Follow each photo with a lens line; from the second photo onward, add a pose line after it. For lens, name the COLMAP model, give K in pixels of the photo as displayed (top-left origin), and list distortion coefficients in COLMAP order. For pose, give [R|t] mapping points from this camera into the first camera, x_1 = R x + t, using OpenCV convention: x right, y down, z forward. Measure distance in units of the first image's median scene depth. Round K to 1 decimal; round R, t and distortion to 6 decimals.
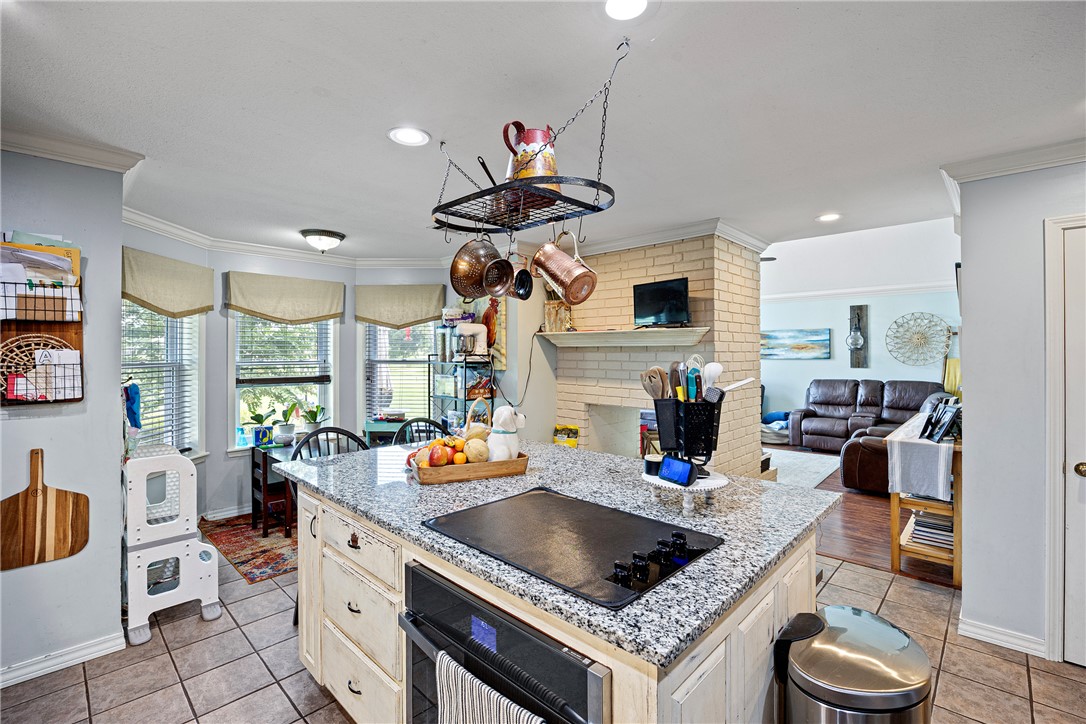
lens RADIAL K [[482.2, 0, 547.6], [0, 482.2, 352.7], [0, 0, 1]] dist [-0.003229, -0.000047]
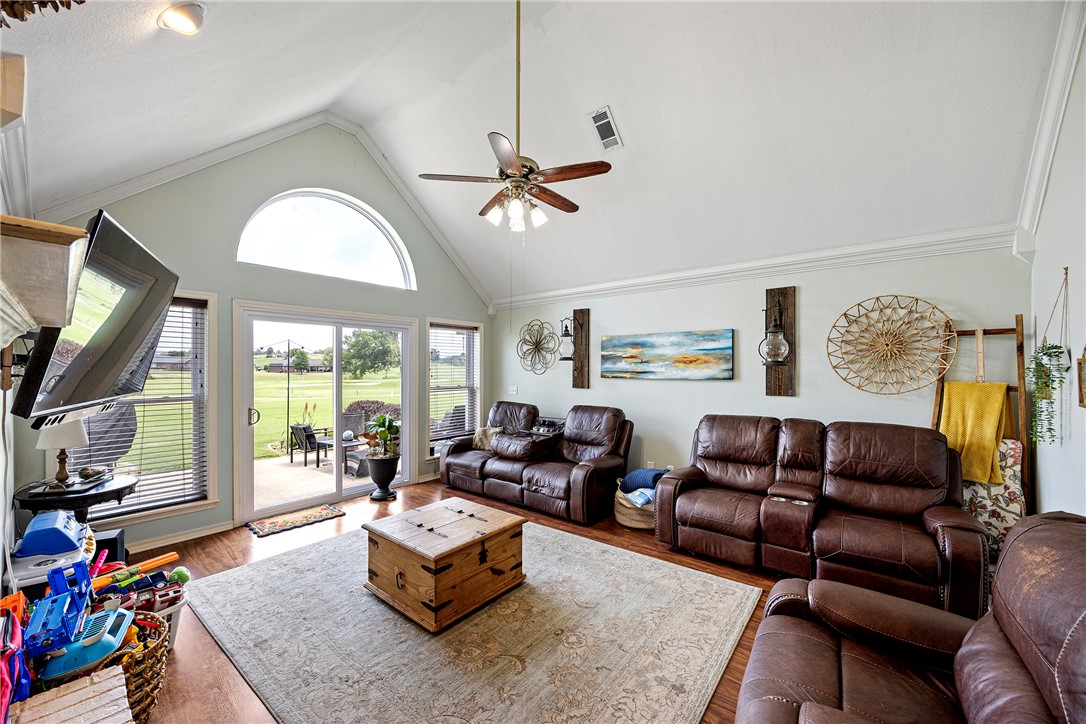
lens RADIAL K [[427.8, 0, 536.5], [0, 427.8, 372.5], [0, 0, 1]] dist [0.002237, -0.000243]
pose [[0.997471, 0.004205, 0.070944, 0.330835], [-0.004826, 0.999951, 0.008586, 0.000356], [-0.070905, -0.008907, 0.997443, 0.527863]]
